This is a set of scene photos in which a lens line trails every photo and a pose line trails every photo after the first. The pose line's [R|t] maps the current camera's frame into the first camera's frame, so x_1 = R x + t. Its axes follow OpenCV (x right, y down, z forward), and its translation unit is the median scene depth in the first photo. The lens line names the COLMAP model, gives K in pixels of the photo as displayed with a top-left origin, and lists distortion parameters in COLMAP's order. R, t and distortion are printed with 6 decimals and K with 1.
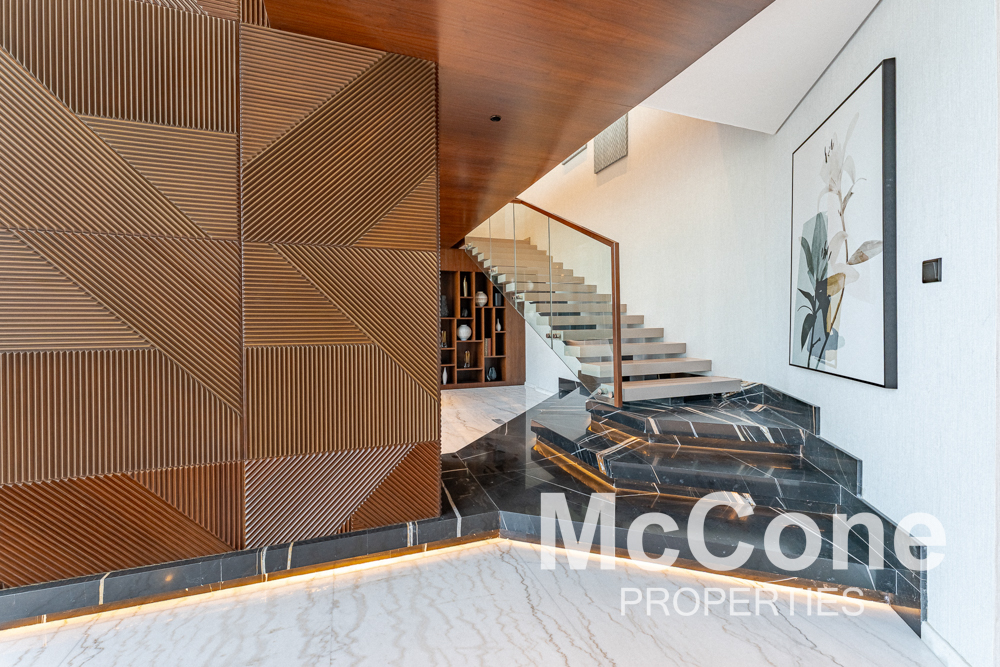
lens RADIAL K [[417.7, 0, 499.1], [0, 417.7, 322.8], [0, 0, 1]] dist [-0.001044, -0.000047]
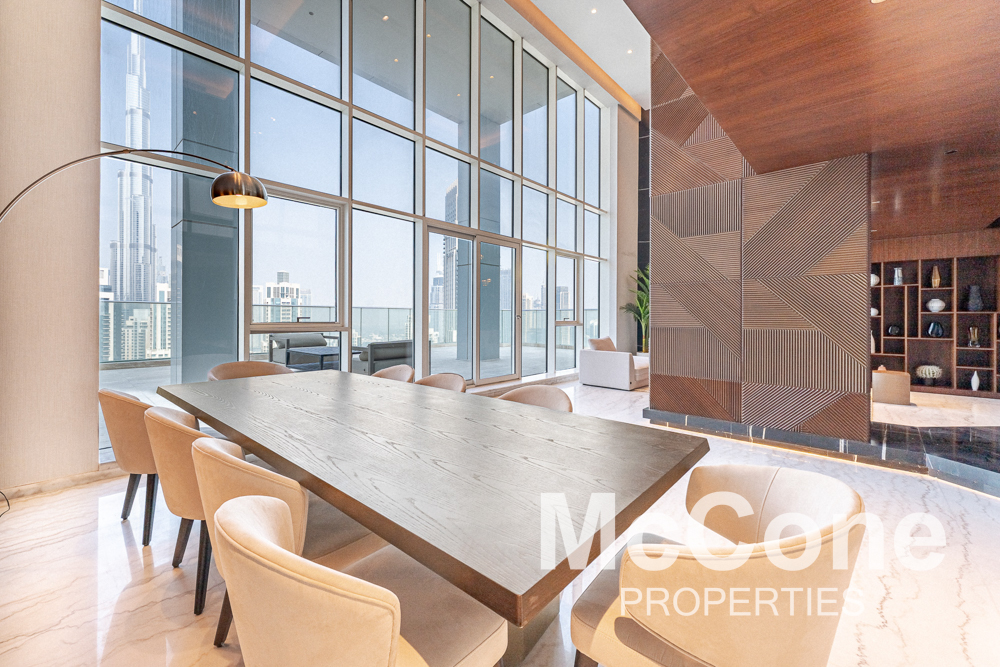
lens RADIAL K [[403.0, 0, 493.6], [0, 403.0, 324.6], [0, 0, 1]] dist [0.000090, 0.000167]
pose [[0.462127, 0.018426, -0.886622, 0.613522], [-0.002998, 0.999811, 0.019216, 0.001408], [0.886809, -0.006222, 0.462095, -1.056567]]
